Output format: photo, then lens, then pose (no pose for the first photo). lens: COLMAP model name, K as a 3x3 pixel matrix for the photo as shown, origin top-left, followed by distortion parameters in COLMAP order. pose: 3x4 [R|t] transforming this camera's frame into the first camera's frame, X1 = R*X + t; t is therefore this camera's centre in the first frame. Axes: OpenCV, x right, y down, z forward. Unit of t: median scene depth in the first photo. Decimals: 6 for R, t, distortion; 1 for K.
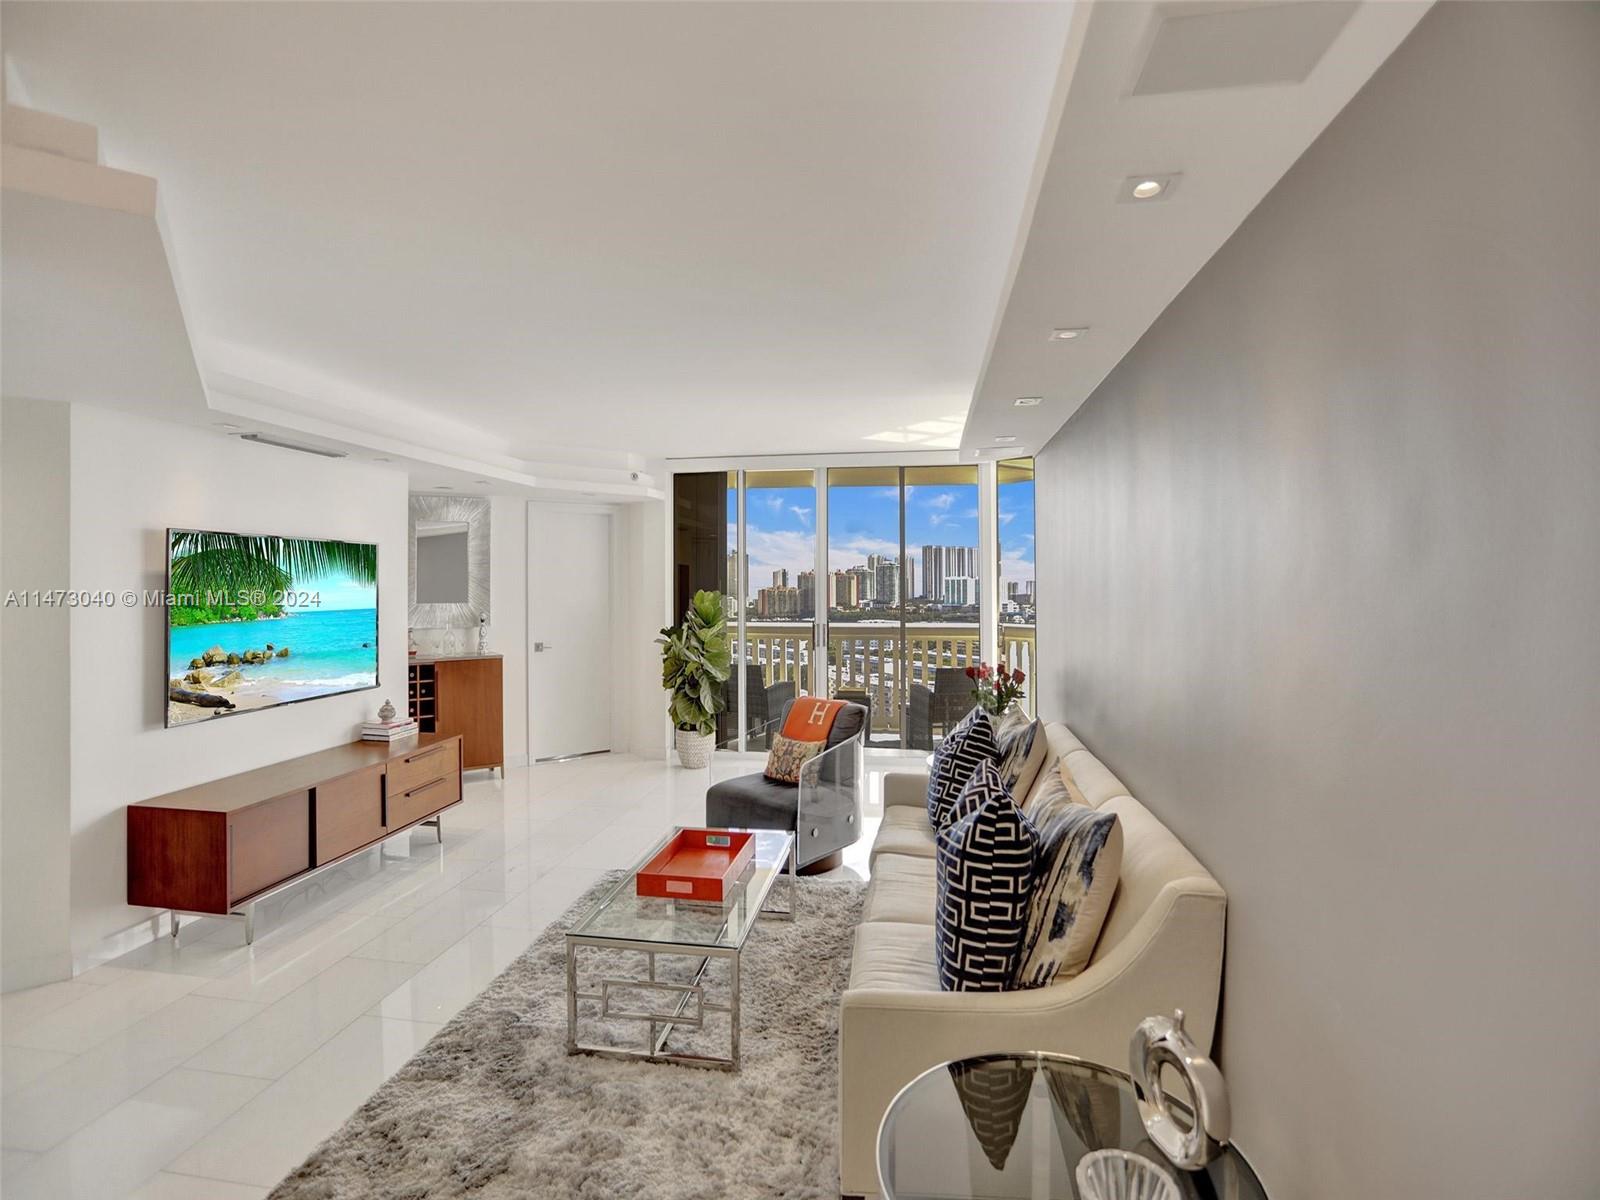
lens RADIAL K [[768.3, 0, 799.9], [0, 768.3, 589.3], [0, 0, 1]] dist [-0.052492, 0.020244]
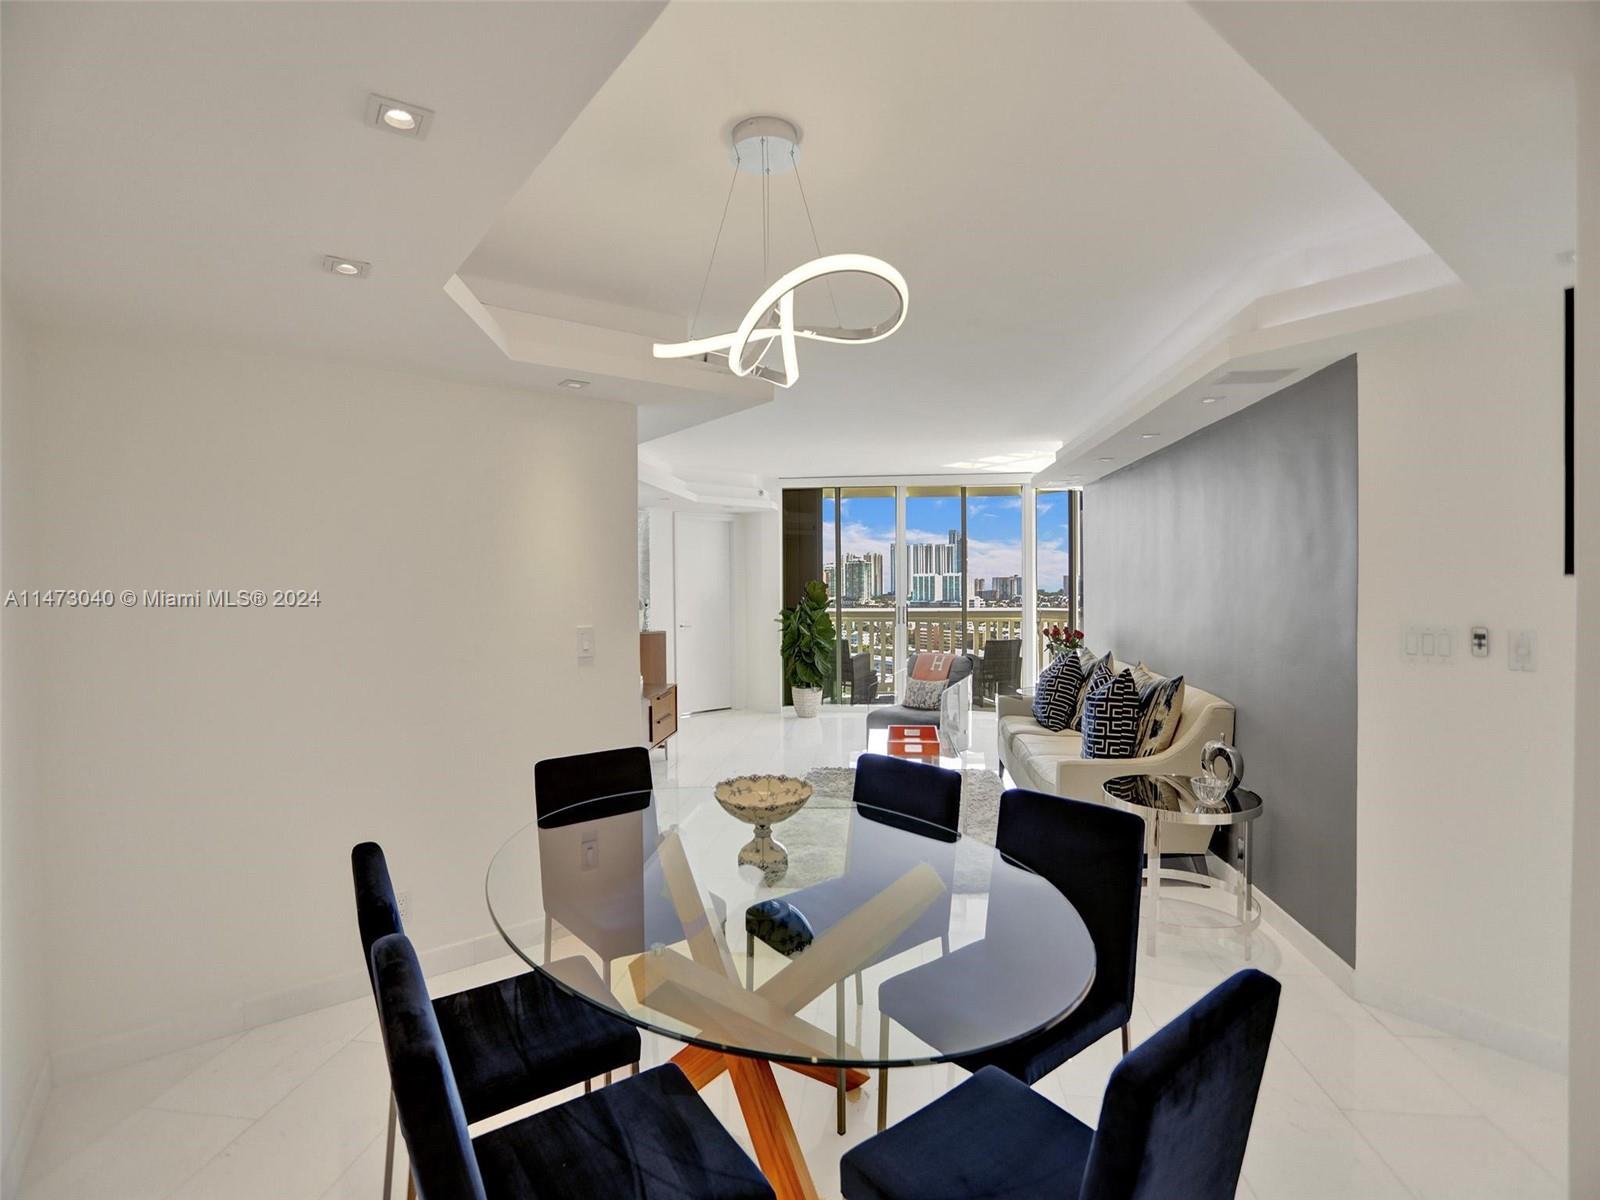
lens RADIAL K [[772.9, 0, 800.0], [0, 772.9, 600.0], [0, 0, 1]] dist [-0.053930, 0.022806]
pose [[0.998770, -0.005657, 0.049252, -0.256018], [0.004834, 0.999847, 0.016826, 0.014338], [-0.049339, -0.016568, 0.998645, -0.365344]]
